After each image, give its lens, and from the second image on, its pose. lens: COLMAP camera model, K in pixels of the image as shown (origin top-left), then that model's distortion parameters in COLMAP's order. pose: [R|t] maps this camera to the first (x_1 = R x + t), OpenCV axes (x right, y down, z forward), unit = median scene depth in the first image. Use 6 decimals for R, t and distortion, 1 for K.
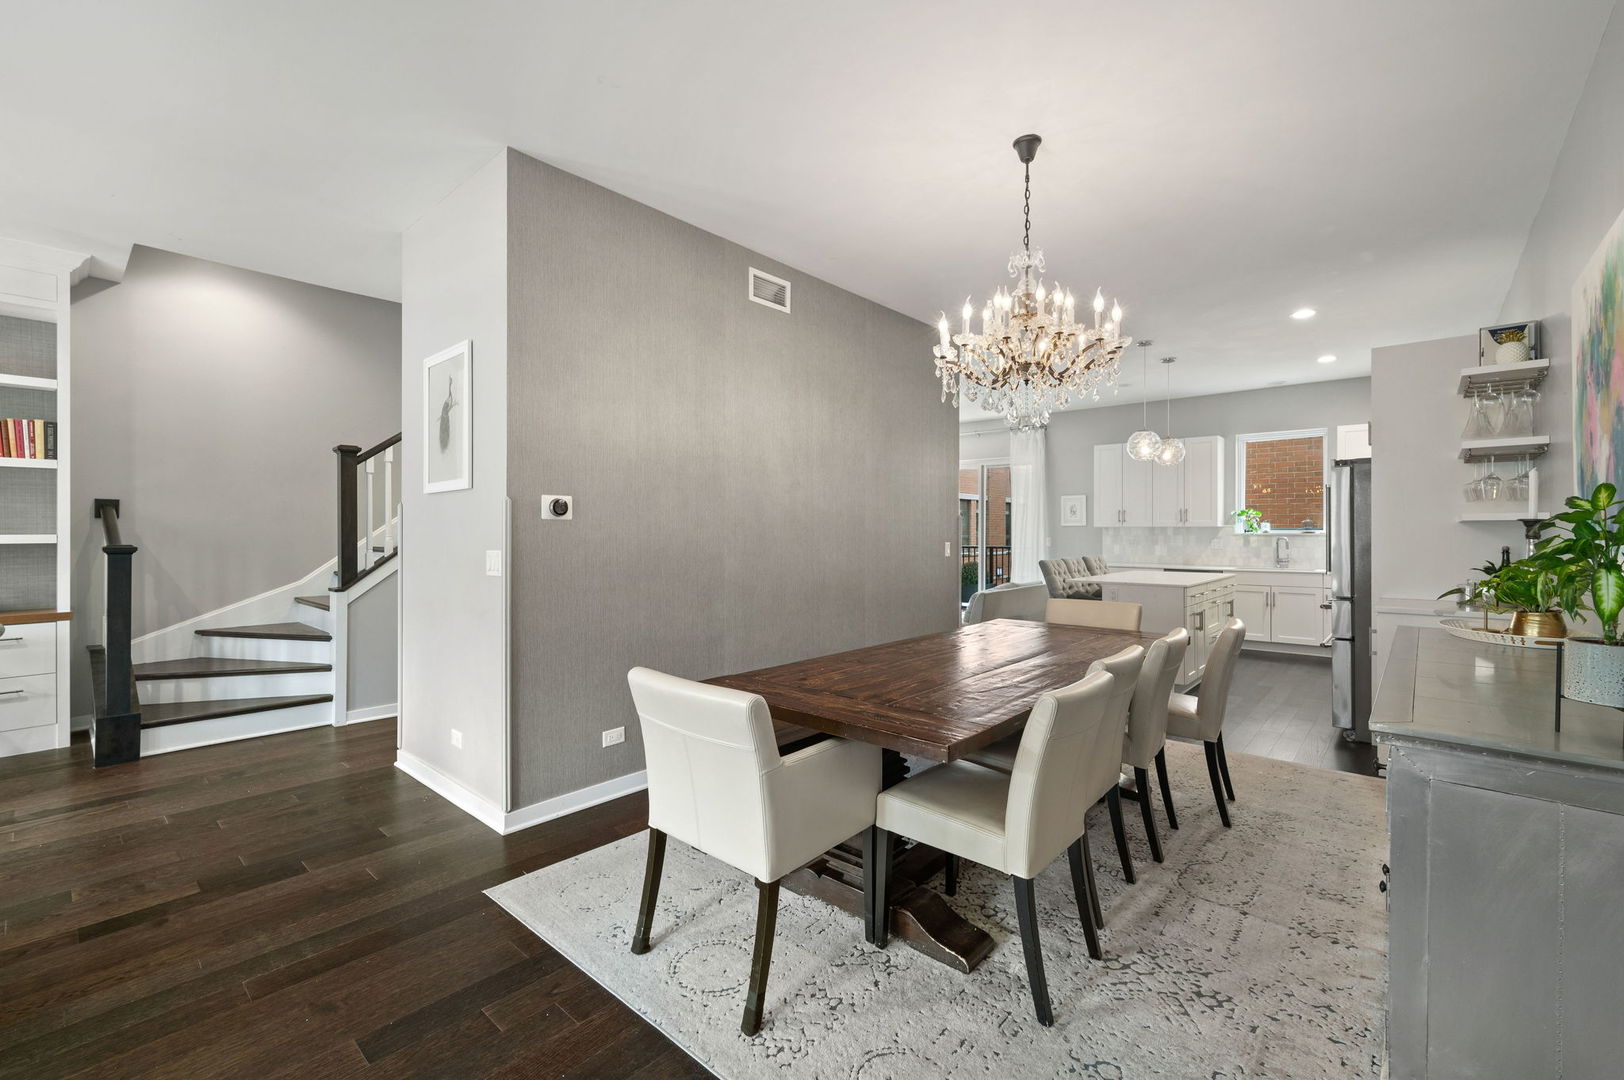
lens RADIAL K [[700.2, 0, 812.0], [0, 700.2, 531.0], [0, 0, 1]] dist [-0.000638, 0.000269]
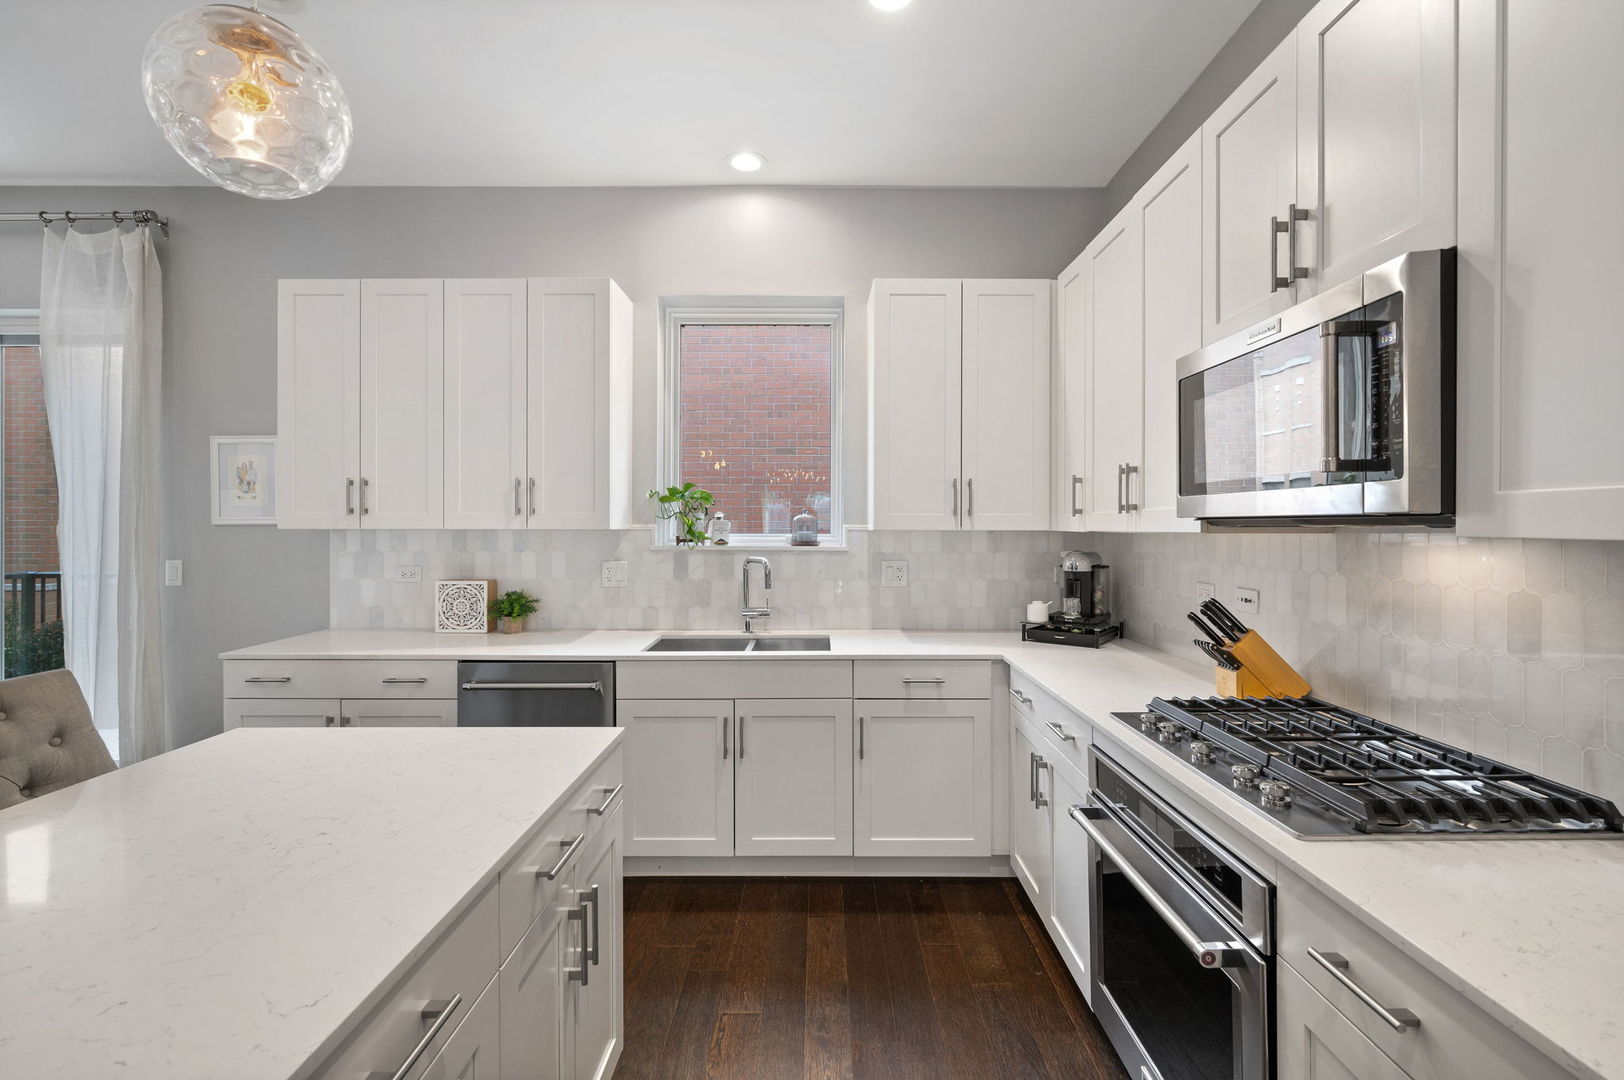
lens RADIAL K [[747.3, 0, 819.2], [0, 747.3, 525.6], [0, 0, 1]] dist [-0.000265, 0.000107]
pose [[0.756663, -0.001178, 0.653804, 0.393998], [-0.000501, 0.999997, 0.002381, -0.009147], [-0.653805, -0.002129, 0.756660, 0.613725]]
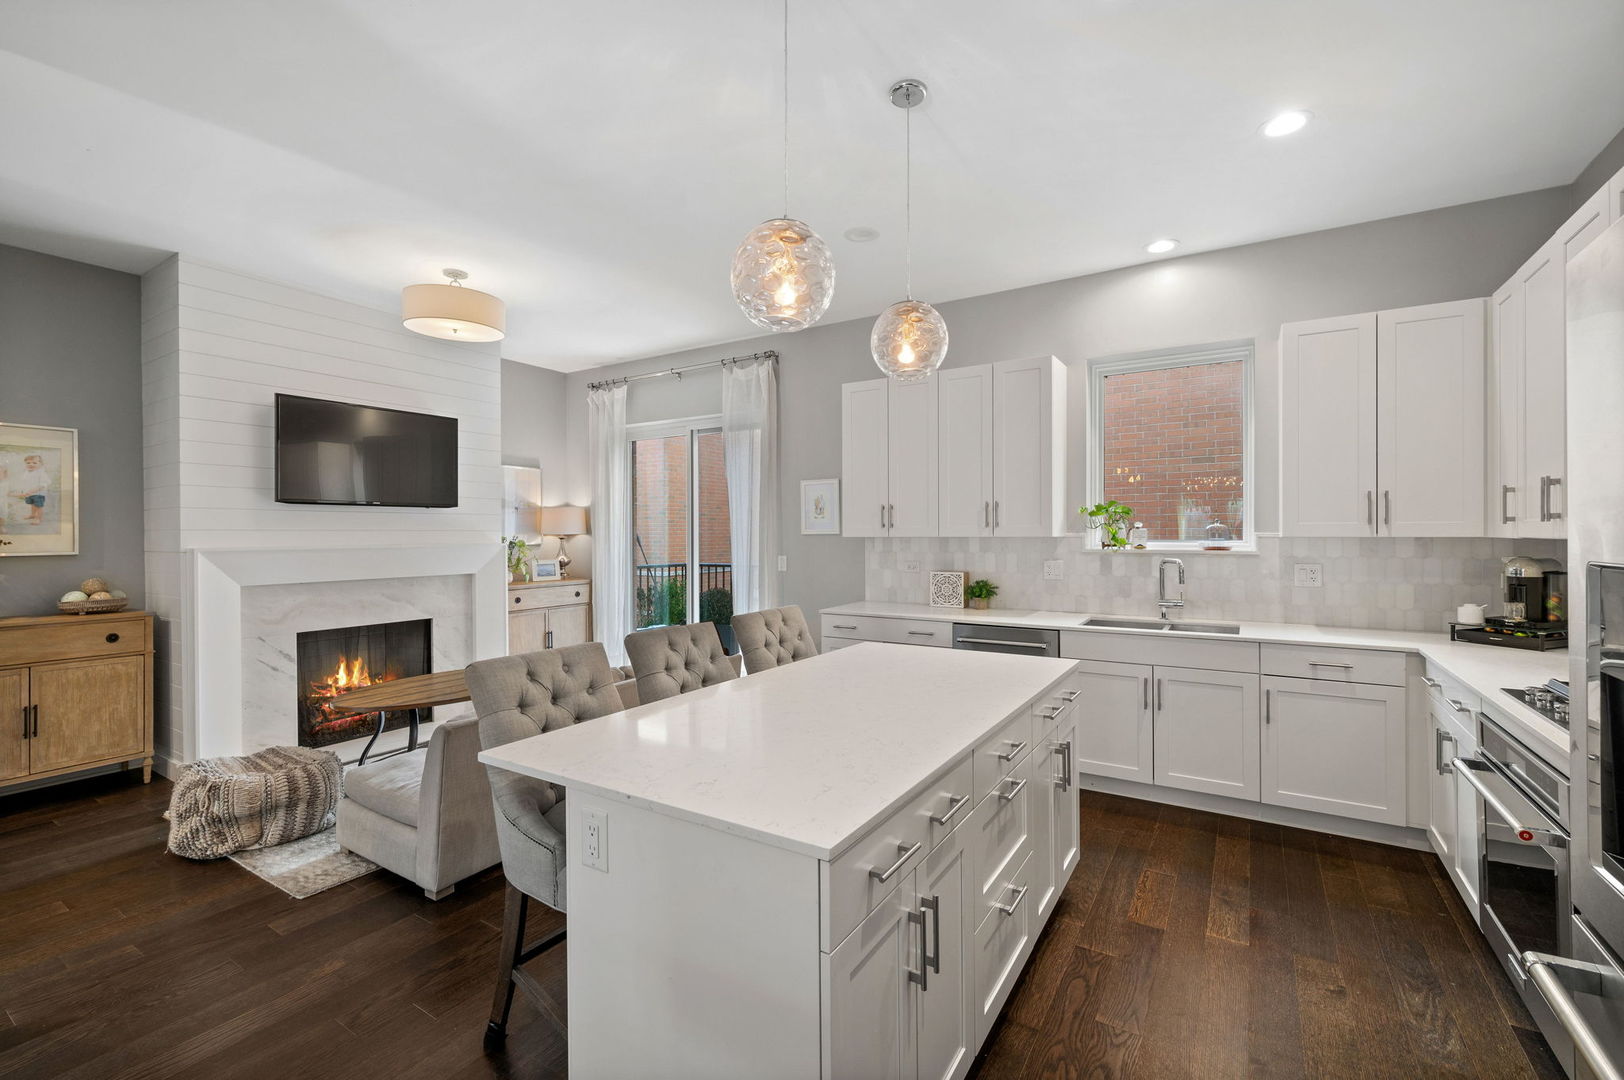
lens RADIAL K [[700.2, 0, 811.2], [0, 700.2, 535.4], [0, 0, 1]] dist [-0.000638, 0.000269]
pose [[0.988235, -0.006279, 0.152814, 0.320259], [0.005719, 0.999975, 0.004104, -0.010245], [-0.152836, -0.003182, 0.988246, 0.511961]]
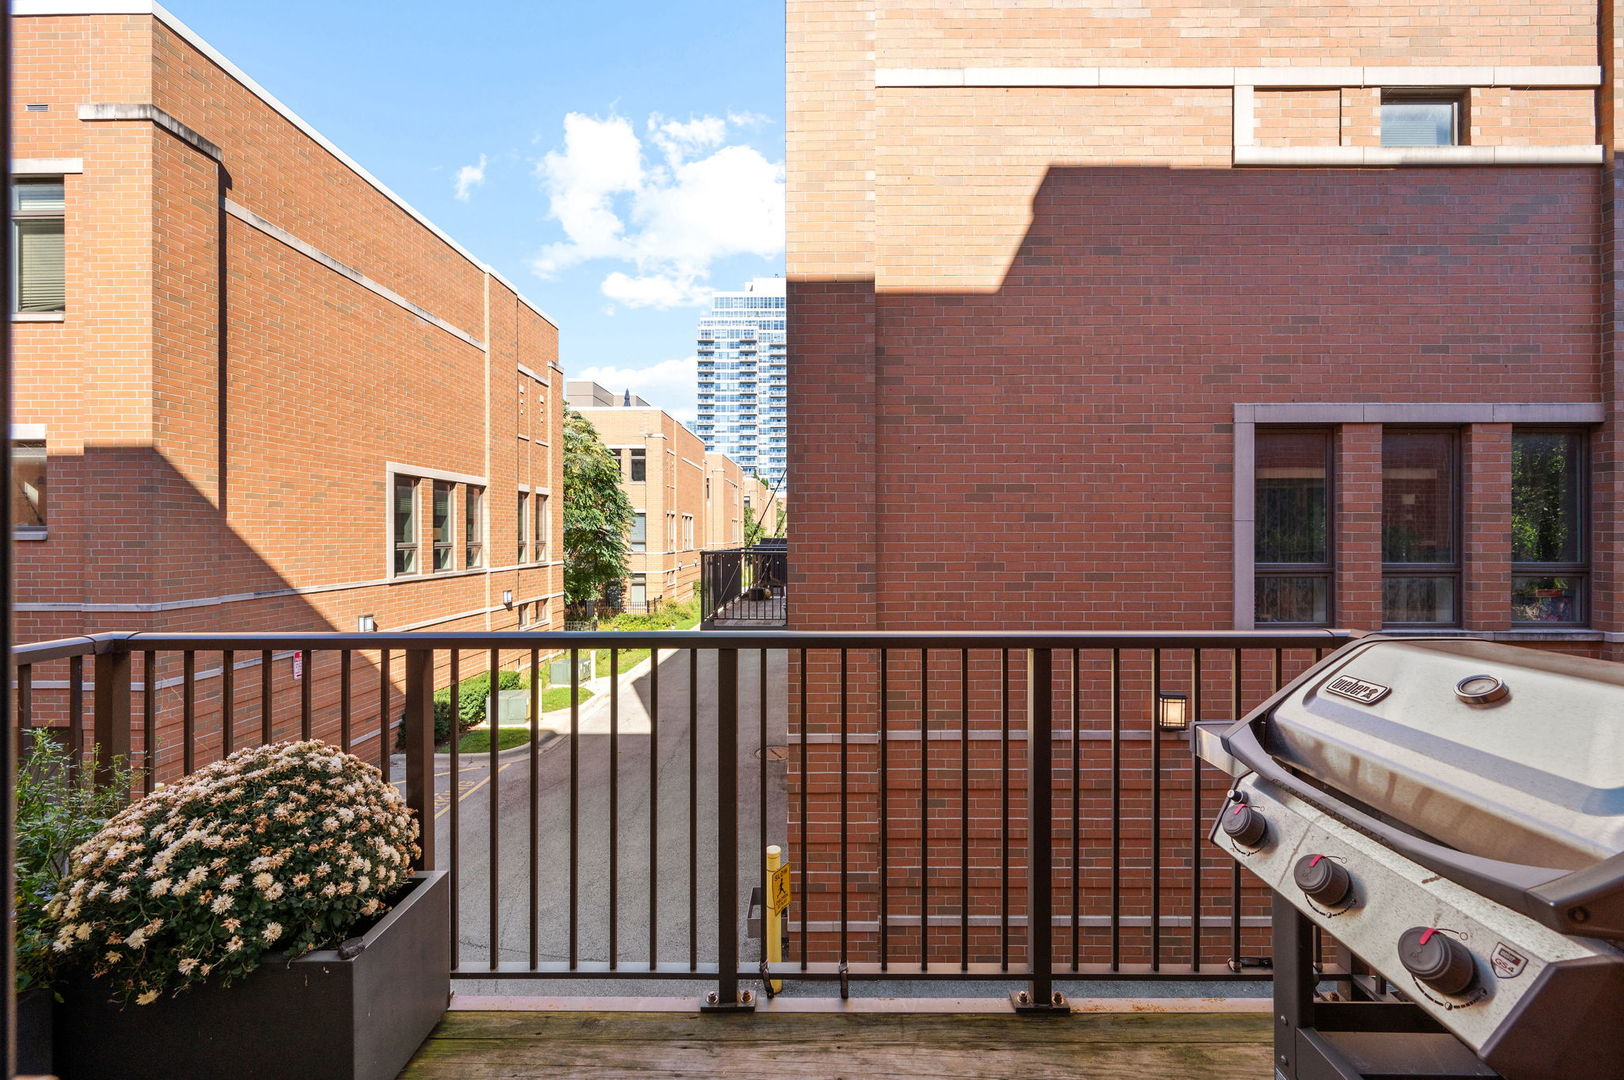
lens RADIAL K [[700.2, 0, 864.1], [0, 700.2, 532.0], [0, 0, 1]] dist [-0.000638, 0.000269]
pose [[0.760735, -0.004327, 0.649048, 0.340950], [0.000764, 0.999983, 0.005772, -0.007187], [-0.649062, -0.003895, 0.760726, 1.185842]]
